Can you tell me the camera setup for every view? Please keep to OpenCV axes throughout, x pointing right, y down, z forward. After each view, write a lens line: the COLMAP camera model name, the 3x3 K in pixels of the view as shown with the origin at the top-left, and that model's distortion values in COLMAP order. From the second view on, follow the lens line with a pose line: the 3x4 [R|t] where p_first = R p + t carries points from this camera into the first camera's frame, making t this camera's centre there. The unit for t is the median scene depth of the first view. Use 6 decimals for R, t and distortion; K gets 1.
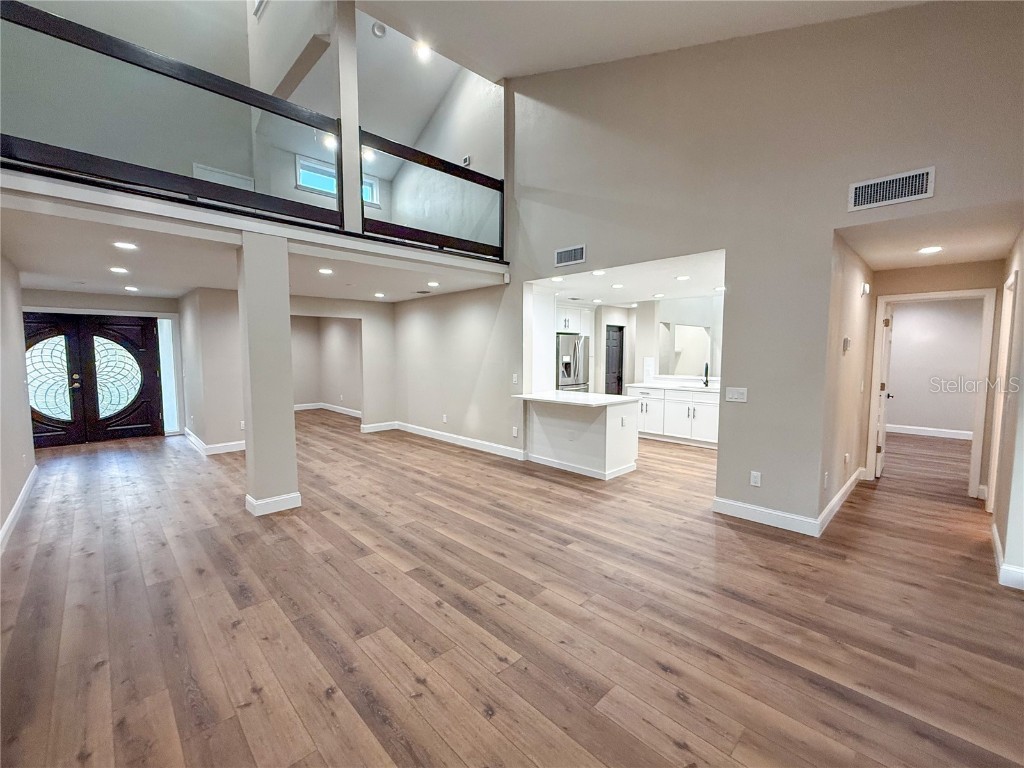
lens RADIAL K [[428.7, 0, 509.6], [0, 428.7, 384.4], [0, 0, 1]] dist [-0.001808, 0.000343]
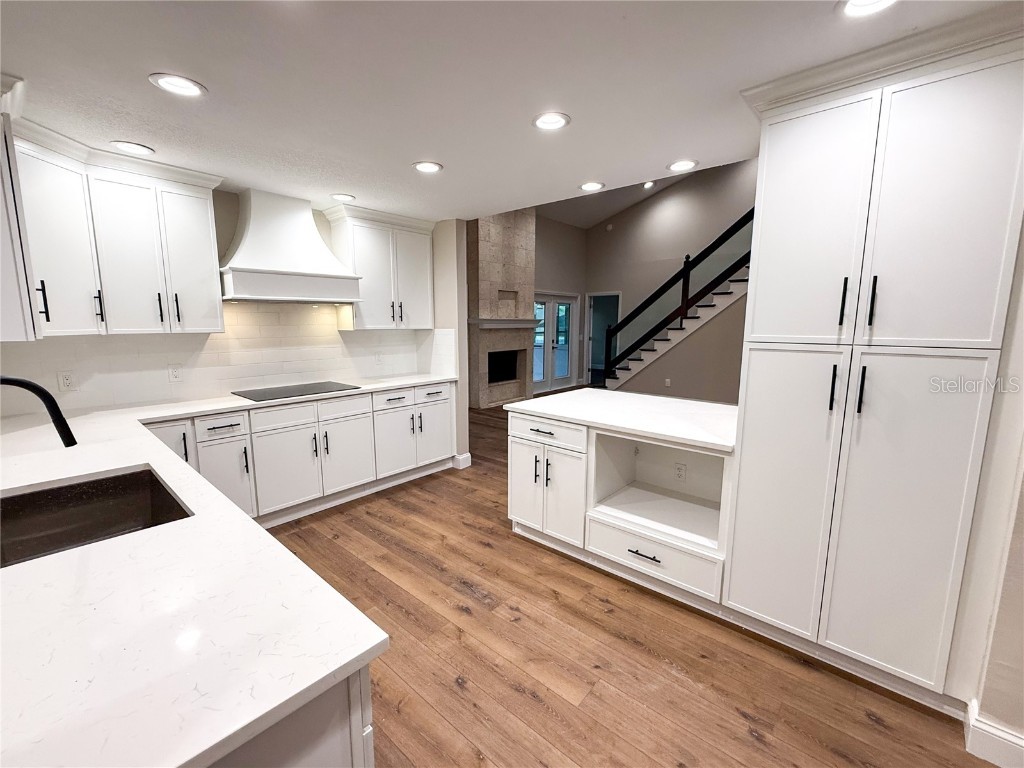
lens RADIAL K [[428.7, 0, 509.6], [0, 428.7, 384.4], [0, 0, 1]] dist [-0.001808, 0.000343]
pose [[-0.996594, 0.008101, -0.082060, 0.331350], [-0.010159, 0.975519, 0.219682, -0.106870], [0.081831, 0.219767, -0.972114, 1.449112]]
